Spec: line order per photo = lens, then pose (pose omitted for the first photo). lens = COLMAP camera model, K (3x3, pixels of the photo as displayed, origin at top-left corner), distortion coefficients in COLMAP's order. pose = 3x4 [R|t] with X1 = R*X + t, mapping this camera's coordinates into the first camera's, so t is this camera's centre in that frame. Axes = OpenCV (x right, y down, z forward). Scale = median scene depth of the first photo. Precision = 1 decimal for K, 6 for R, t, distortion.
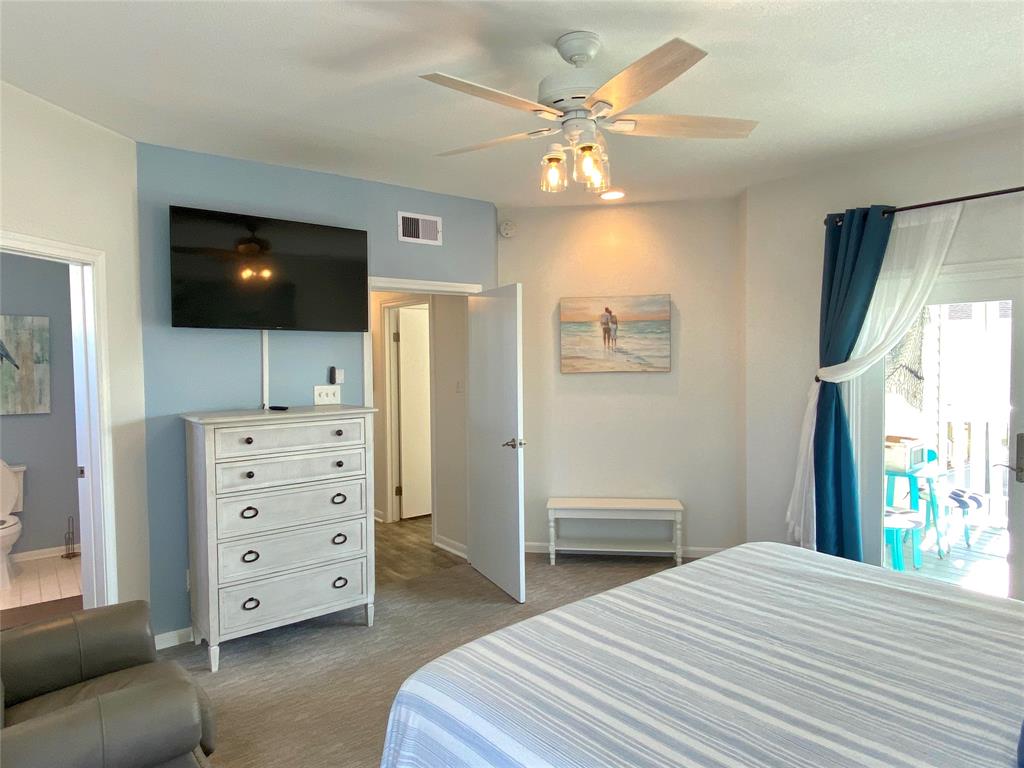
lens RADIAL K [[642.3, 0, 511.8], [0, 642.3, 378.4], [0, 0, 1]] dist [0.102780, -0.103000]
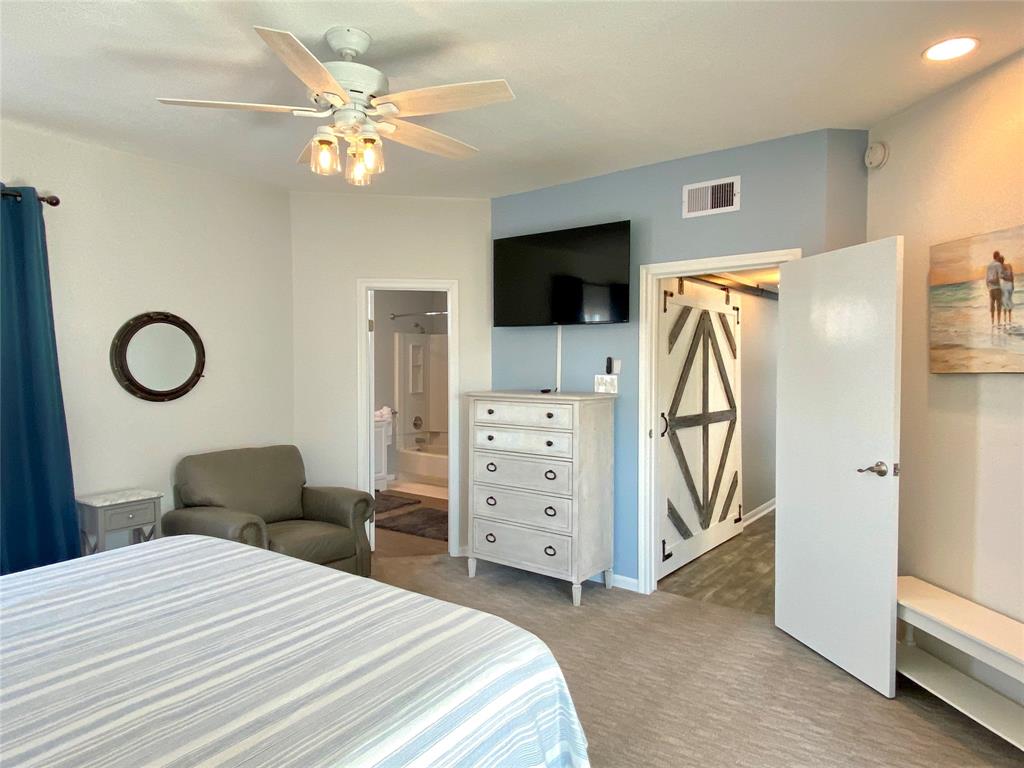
lens RADIAL K [[642.3, 0, 511.8], [0, 642.3, 378.4], [0, 0, 1]] dist [0.102780, -0.103000]
pose [[0.256660, 0.035960, -0.965833, 0.645622], [-0.040092, 0.998844, 0.026535, -0.004741], [0.965670, 0.031912, 0.257805, 0.542033]]
